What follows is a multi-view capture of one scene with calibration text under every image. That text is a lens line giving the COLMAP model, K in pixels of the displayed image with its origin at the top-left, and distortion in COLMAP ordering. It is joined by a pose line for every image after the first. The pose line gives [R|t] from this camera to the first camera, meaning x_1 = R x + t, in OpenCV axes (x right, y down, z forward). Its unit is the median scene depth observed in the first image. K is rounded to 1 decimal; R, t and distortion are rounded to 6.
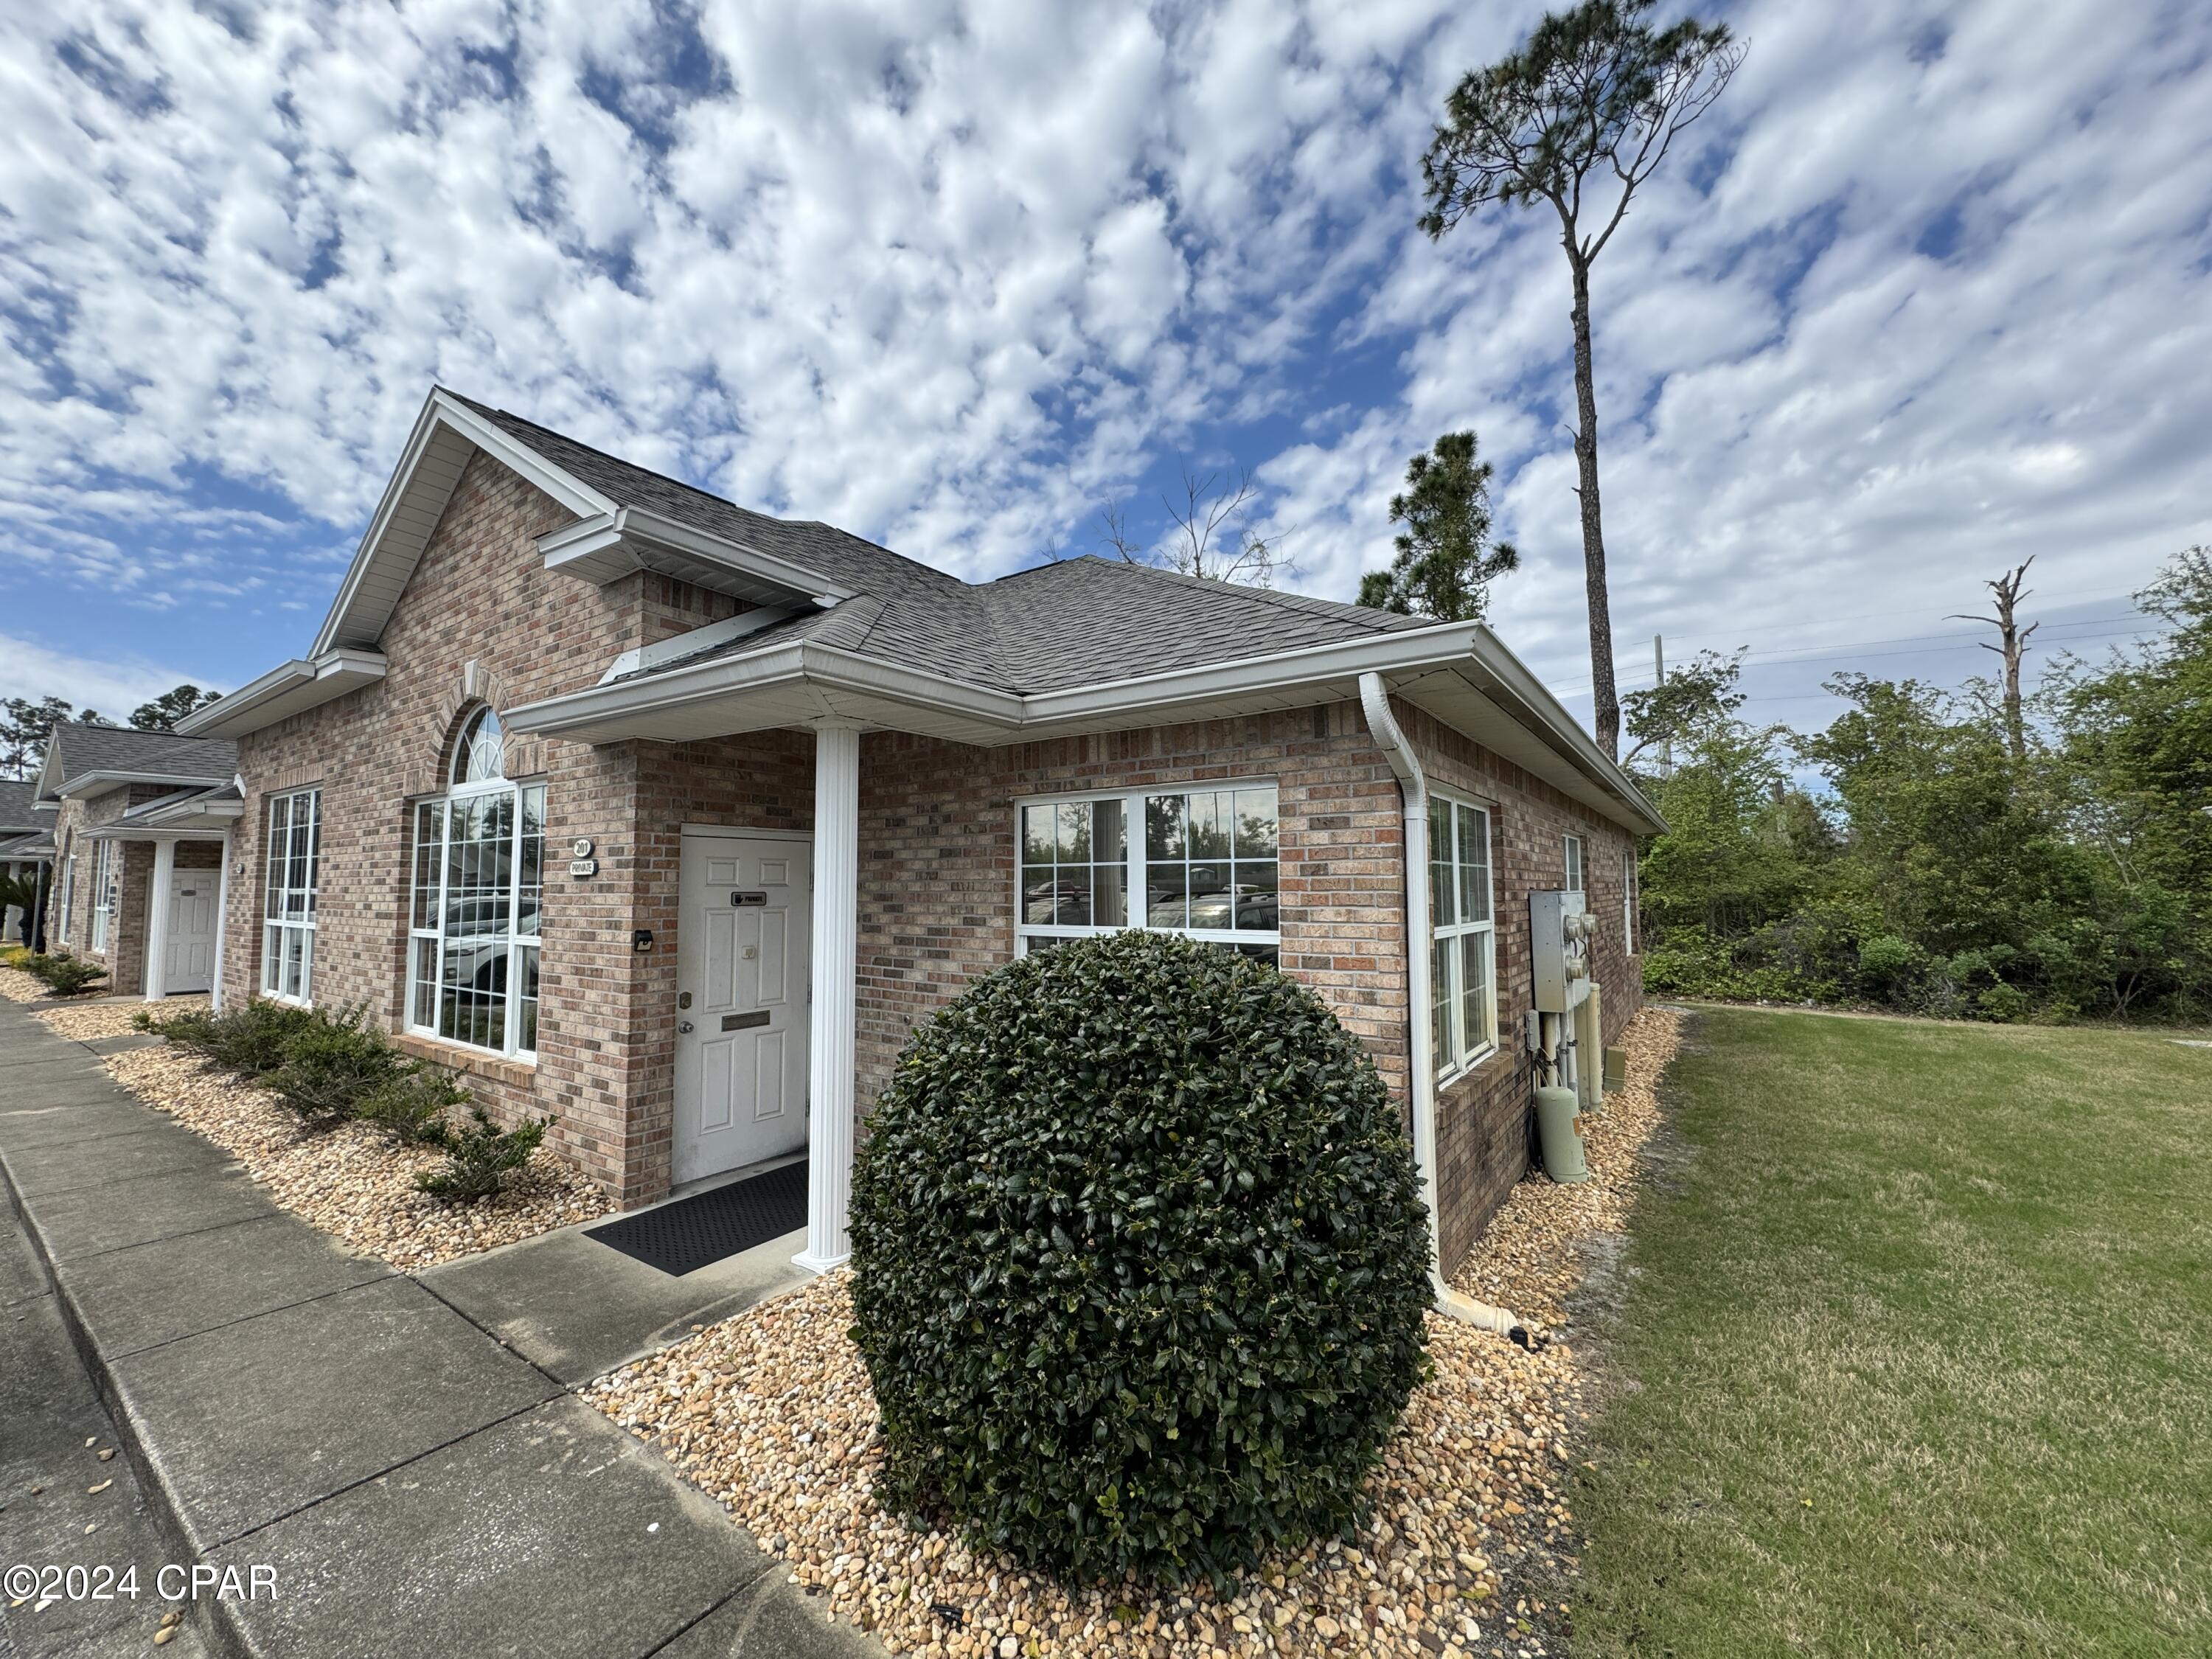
lens RADIAL K [[875.9, 0, 1102.2], [0, 875.9, 829.2], [0, 0, 1]] dist [-0.000395, 0.000018]
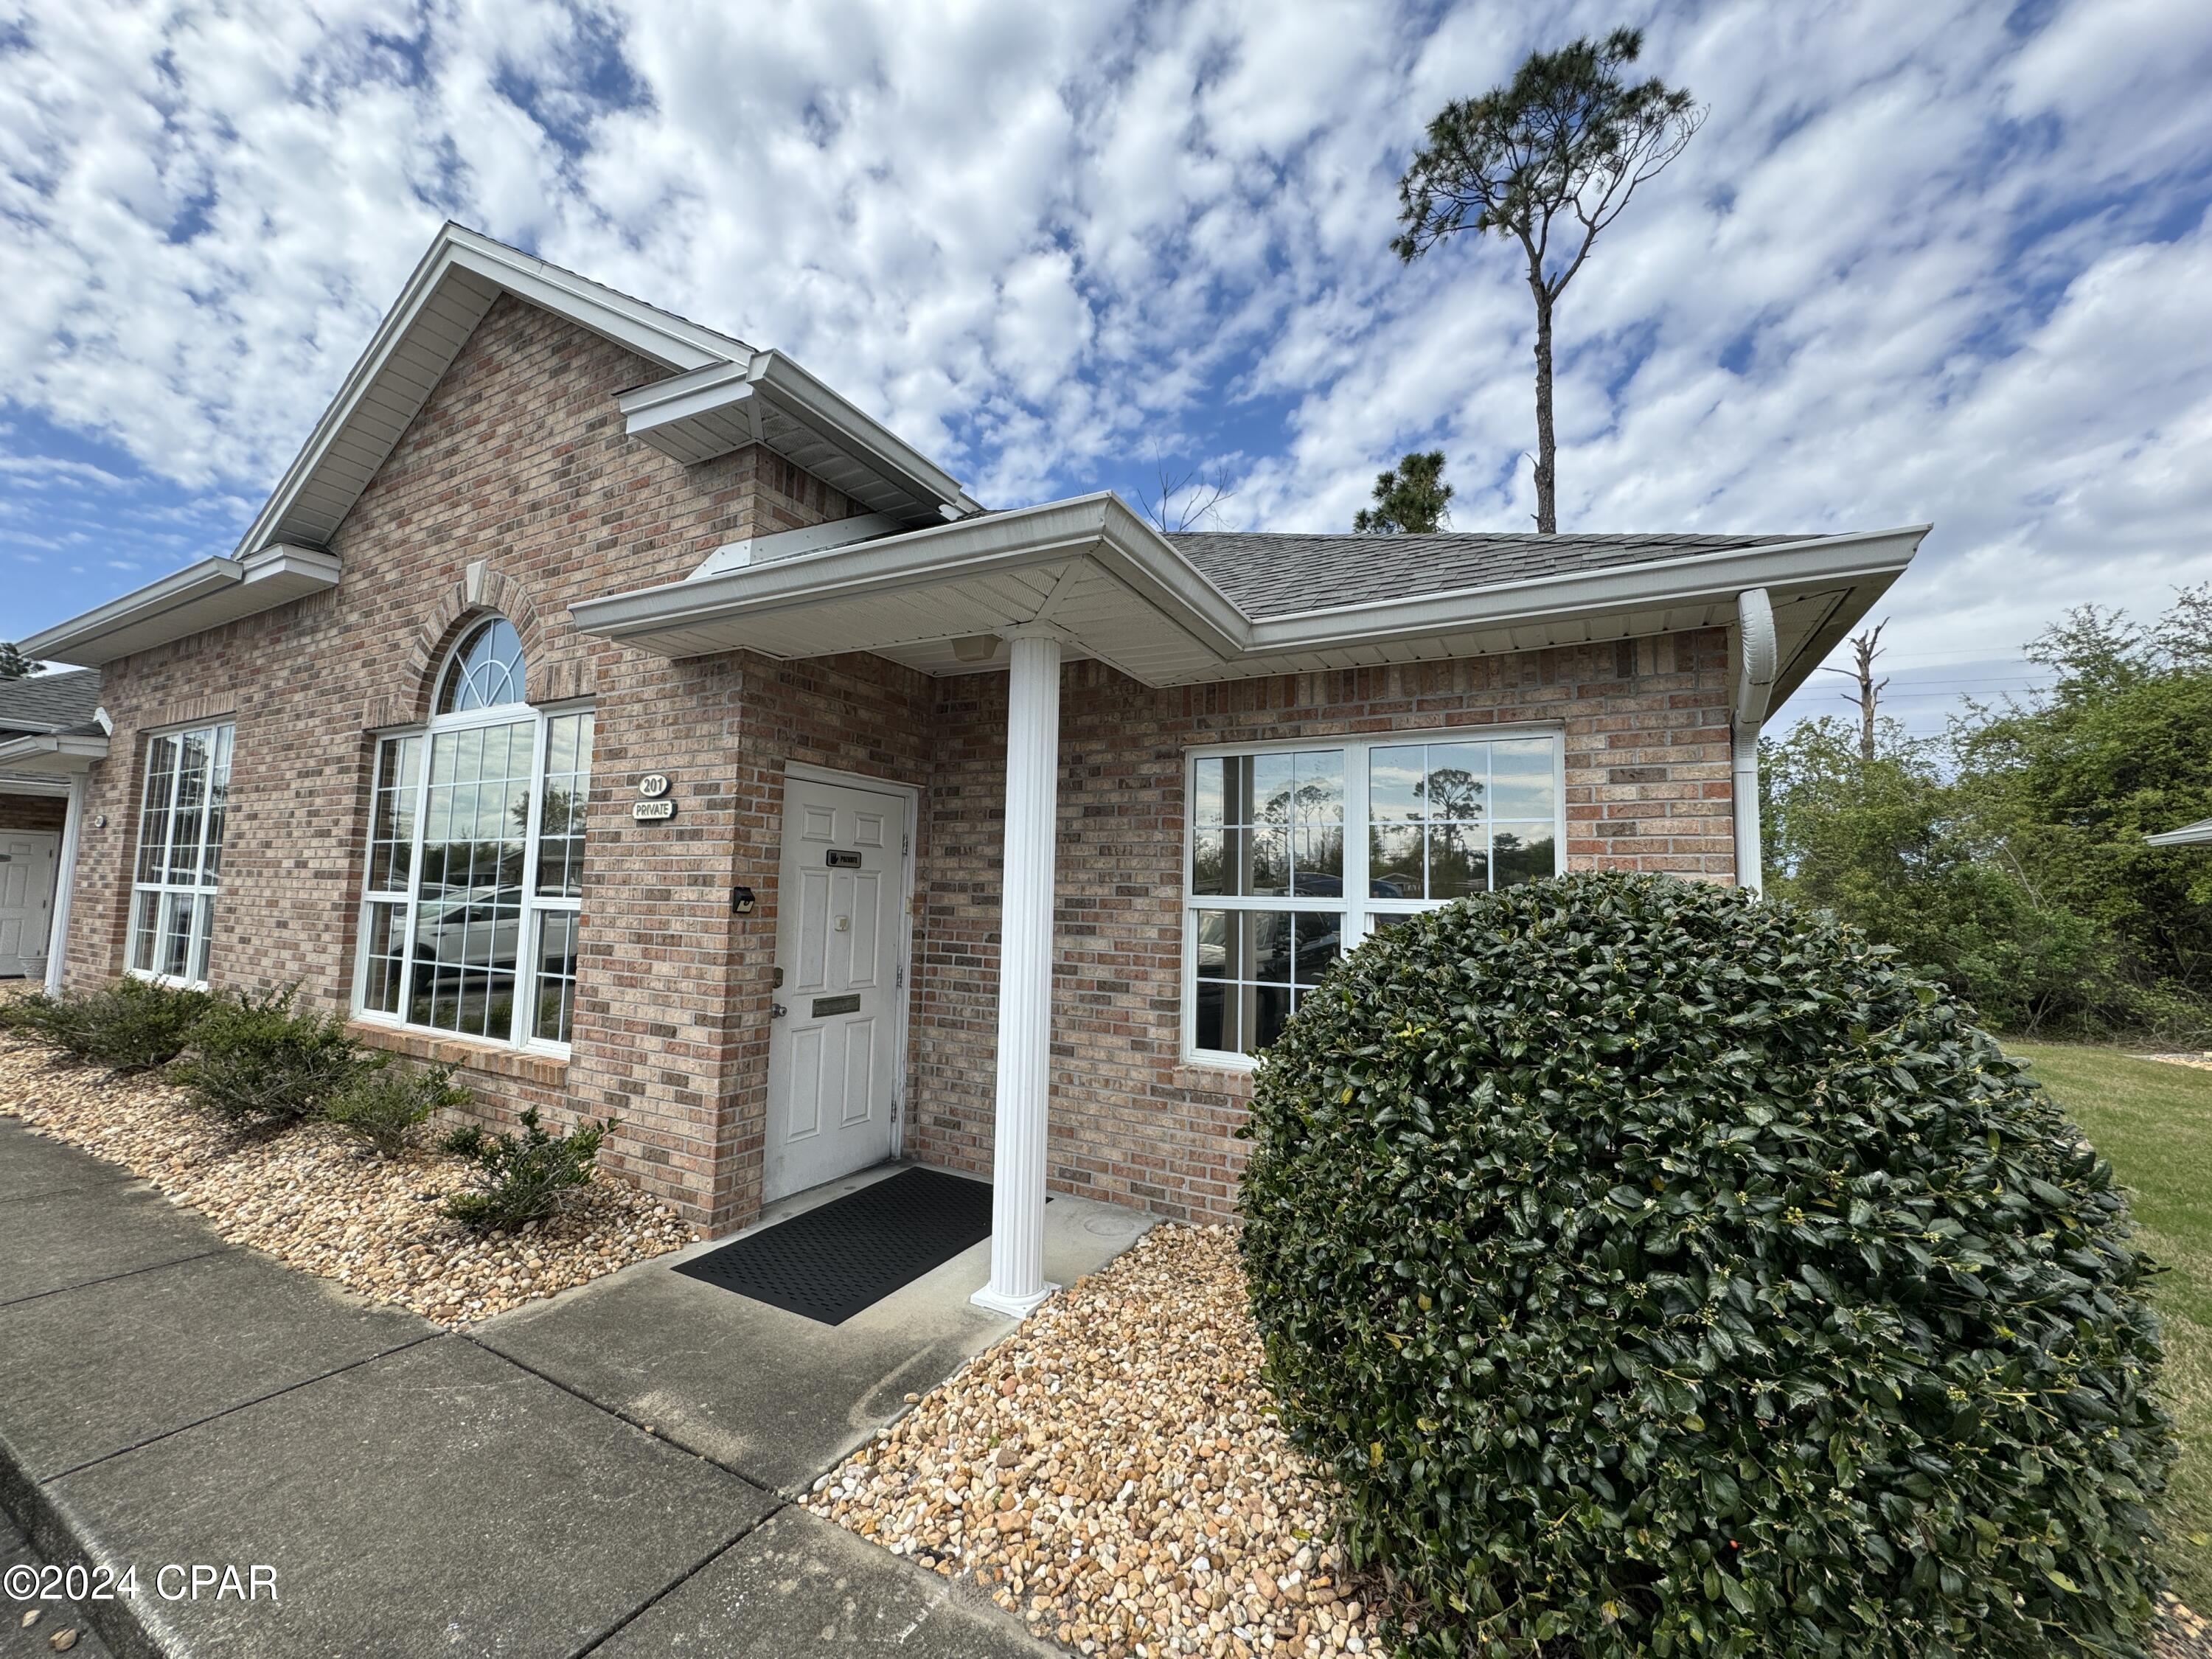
lens RADIAL K [[875.9, 0, 1101.6], [0, 875.9, 828.4], [0, 0, 1]] dist [-0.000395, 0.000018]
pose [[0.993157, 0.037492, 0.110605, -0.236661], [-0.035870, 0.999218, -0.016620, 0.051743], [-0.111141, 0.012539, 0.993726, 0.134840]]
